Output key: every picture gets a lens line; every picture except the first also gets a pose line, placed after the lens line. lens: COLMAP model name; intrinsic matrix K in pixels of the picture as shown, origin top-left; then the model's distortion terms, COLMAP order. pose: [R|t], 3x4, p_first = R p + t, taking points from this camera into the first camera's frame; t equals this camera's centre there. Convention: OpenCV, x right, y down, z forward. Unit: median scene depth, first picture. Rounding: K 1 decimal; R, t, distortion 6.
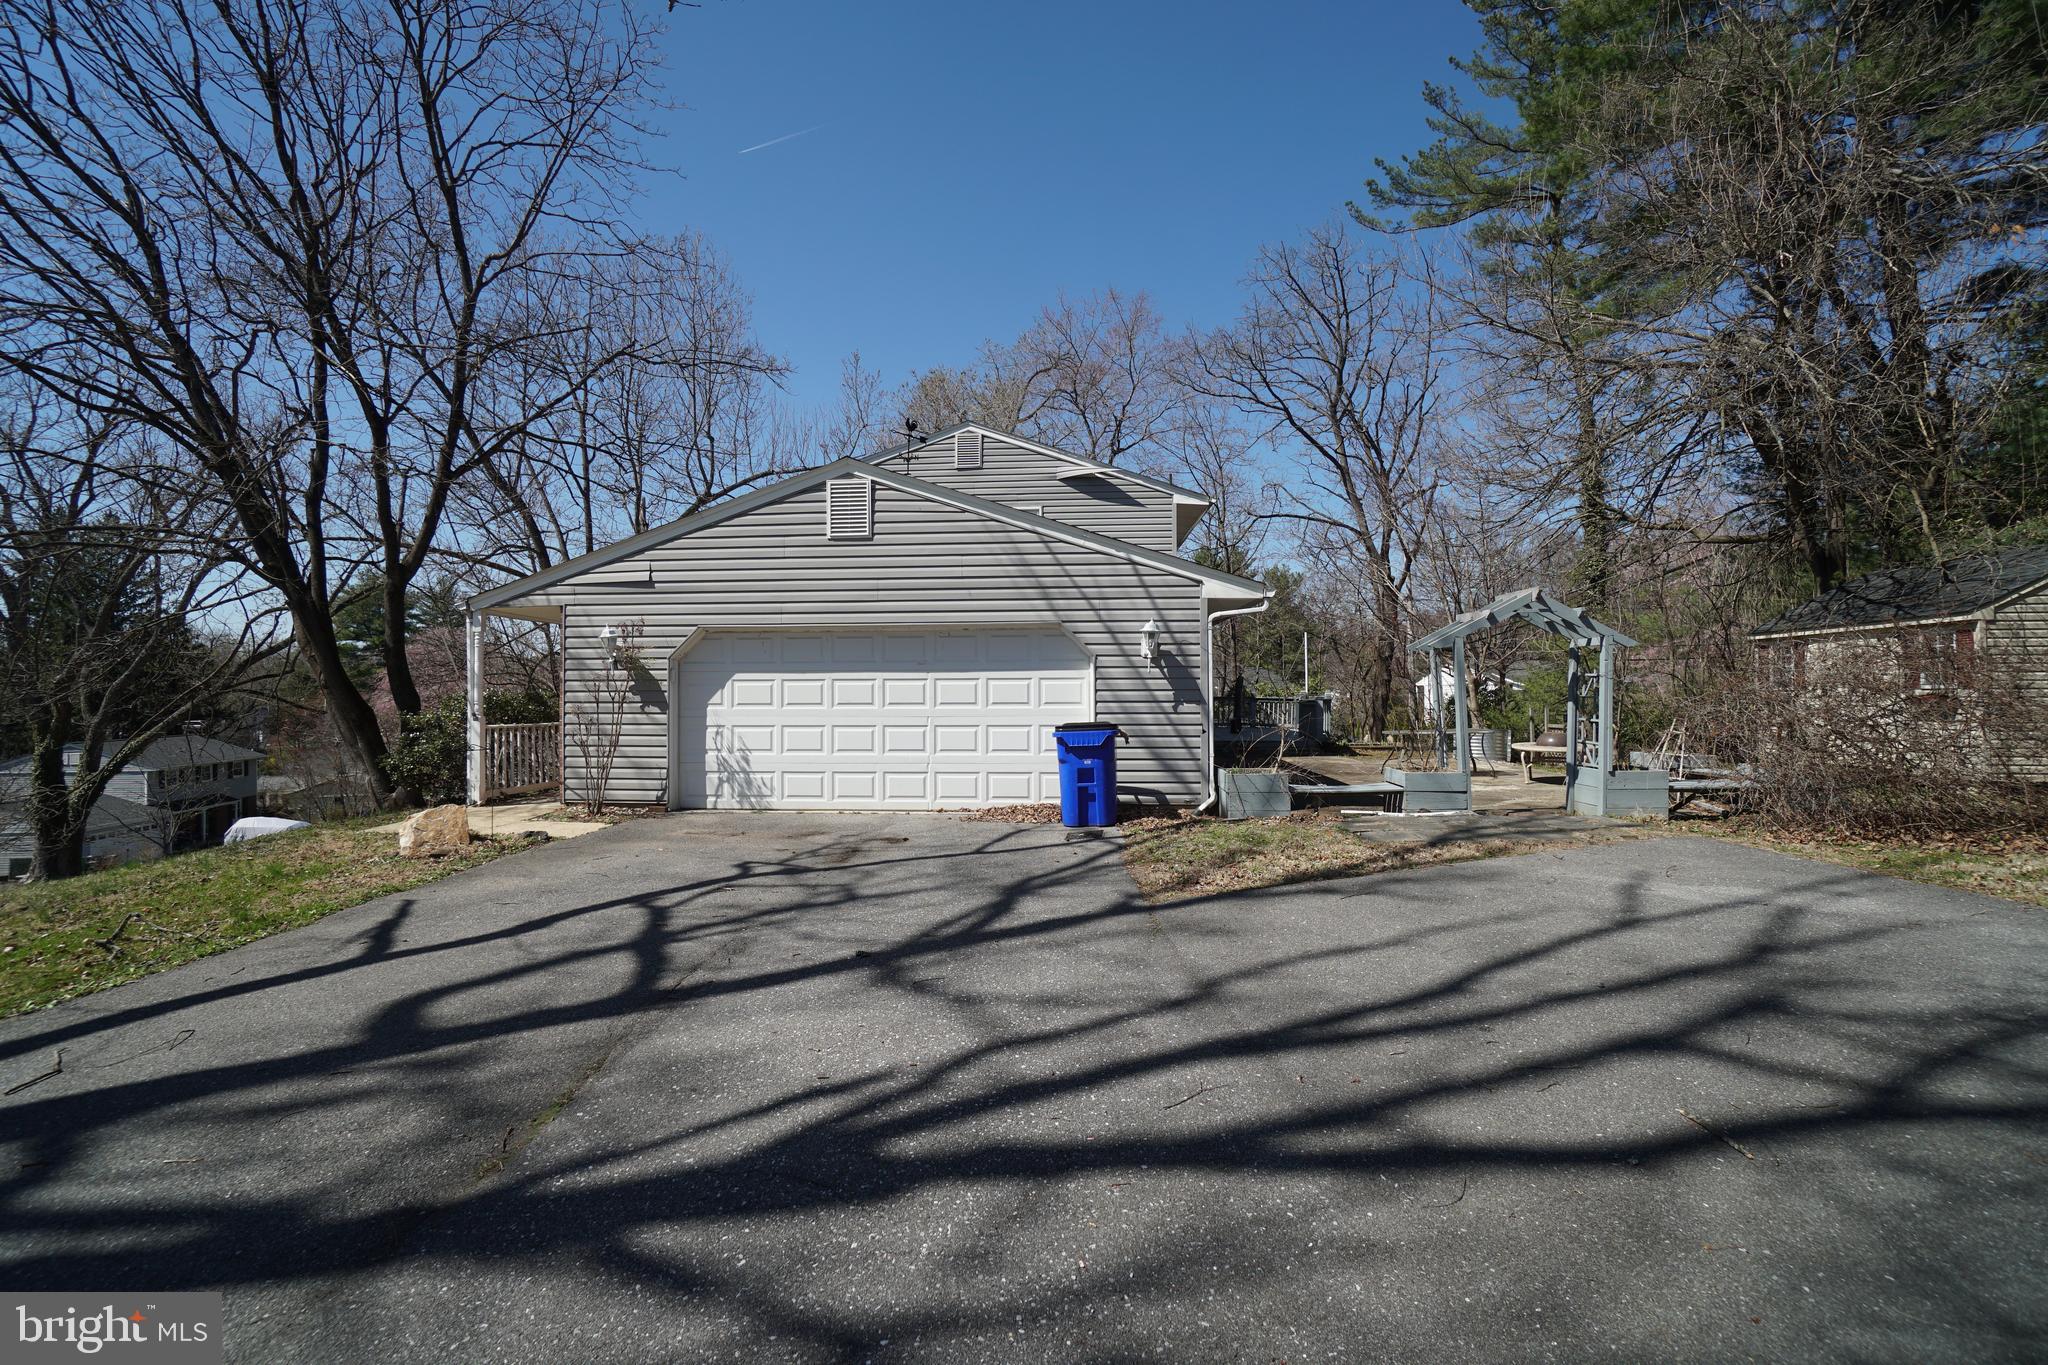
lens RADIAL K [[892.8, 0, 1012.0], [0, 892.8, 687.2], [0, 0, 1]] dist [-0.005225, -0.000285]
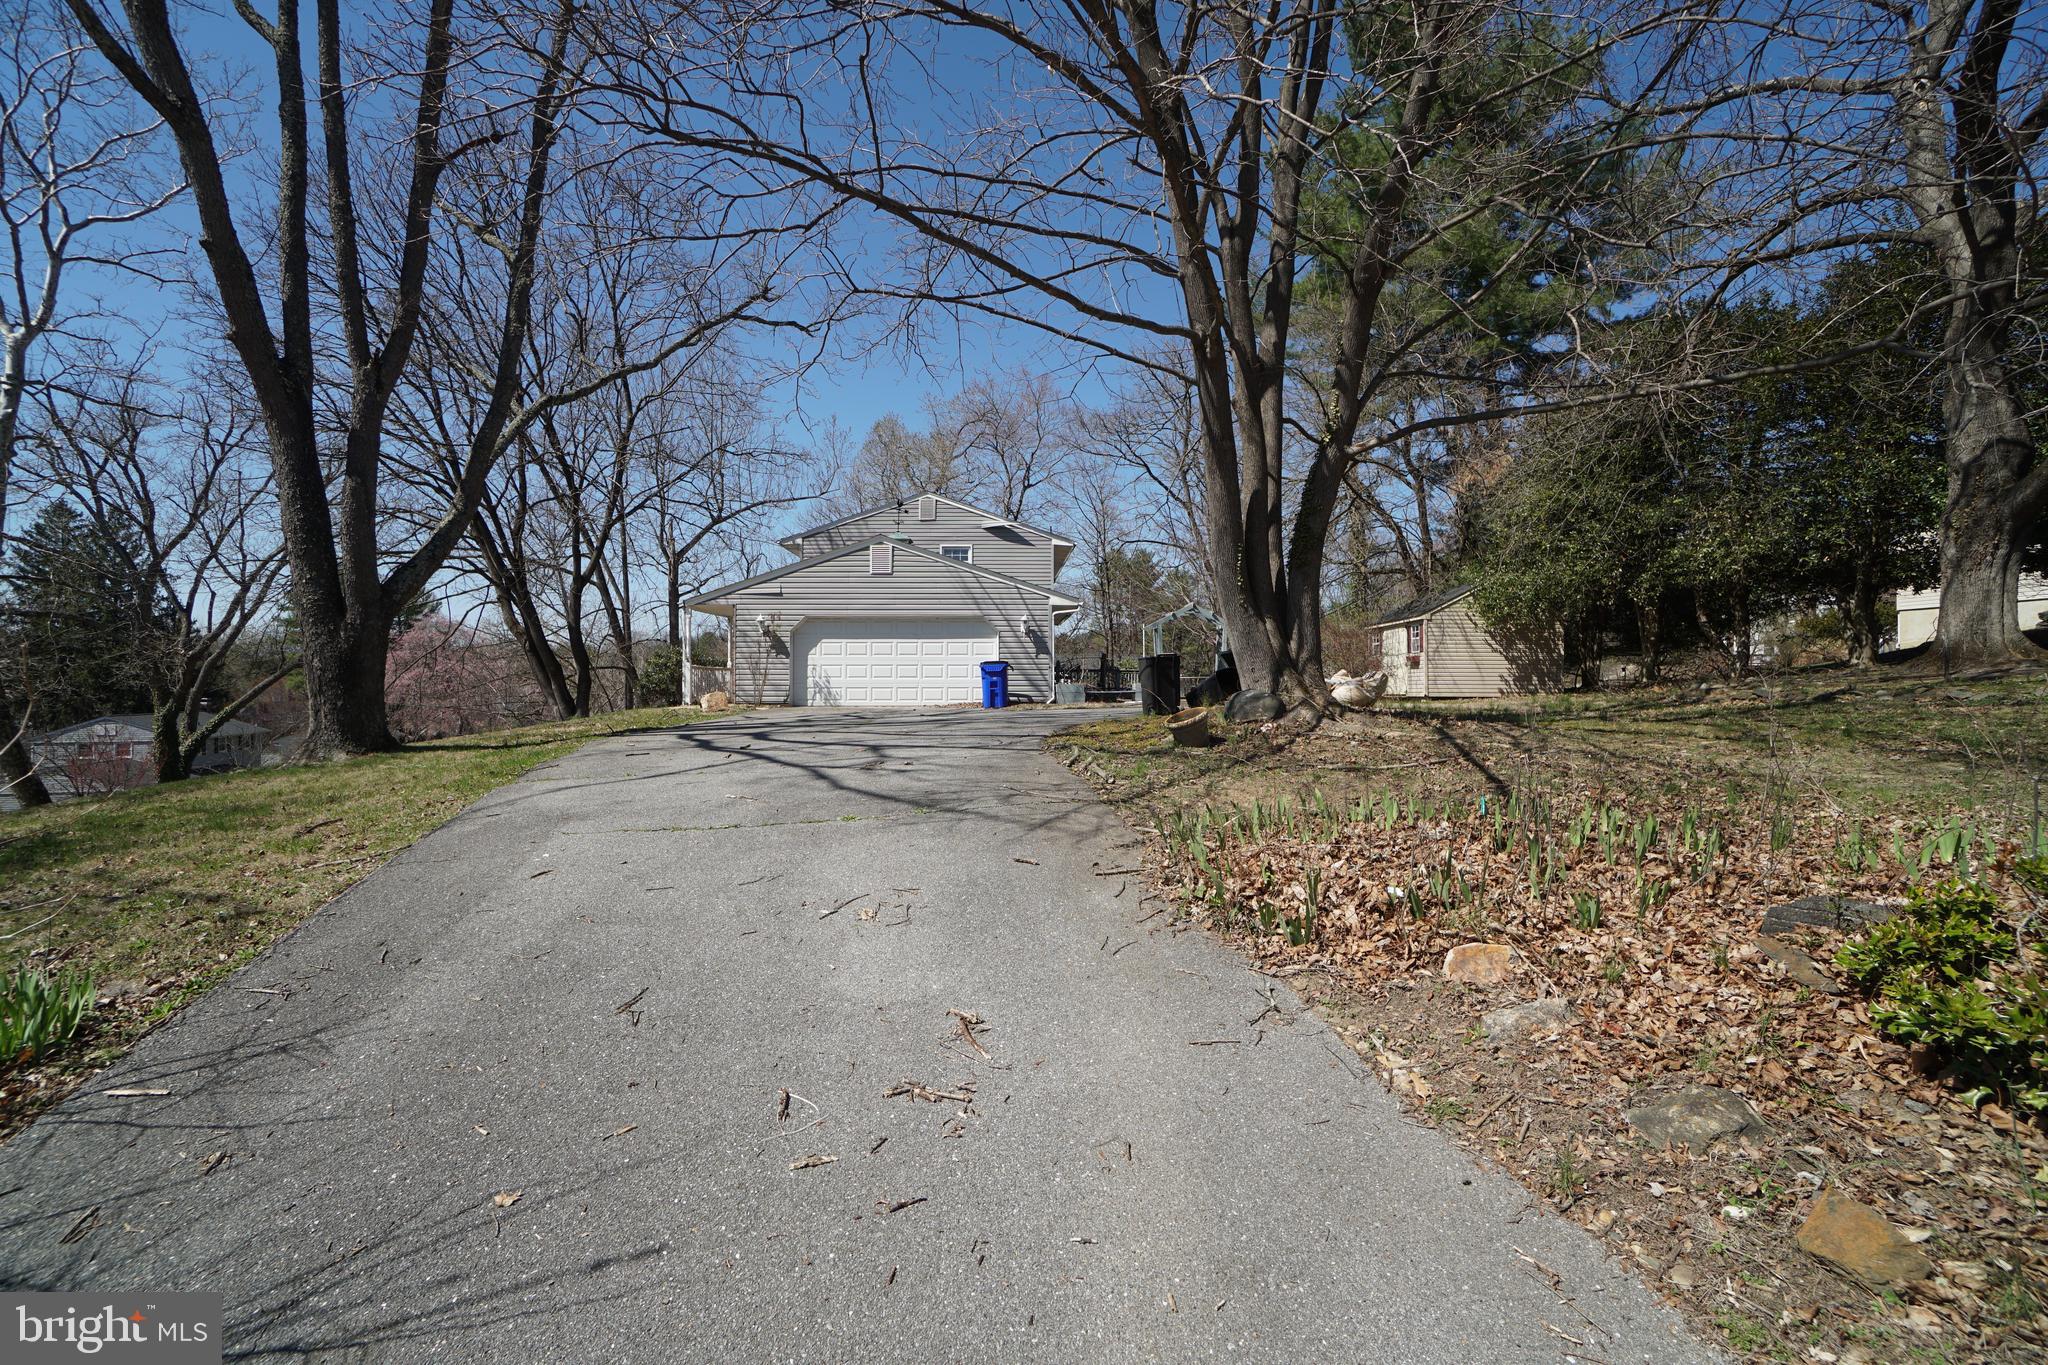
lens RADIAL K [[892.8, 0, 1008.0], [0, 892.8, 692.3], [0, 0, 1]] dist [-0.005225, -0.000285]
pose [[0.996795, 0.002871, 0.079947, -0.052455], [-0.003797, 0.999928, 0.011426, 0.080878], [-0.079908, -0.011693, 0.996734, -1.063050]]
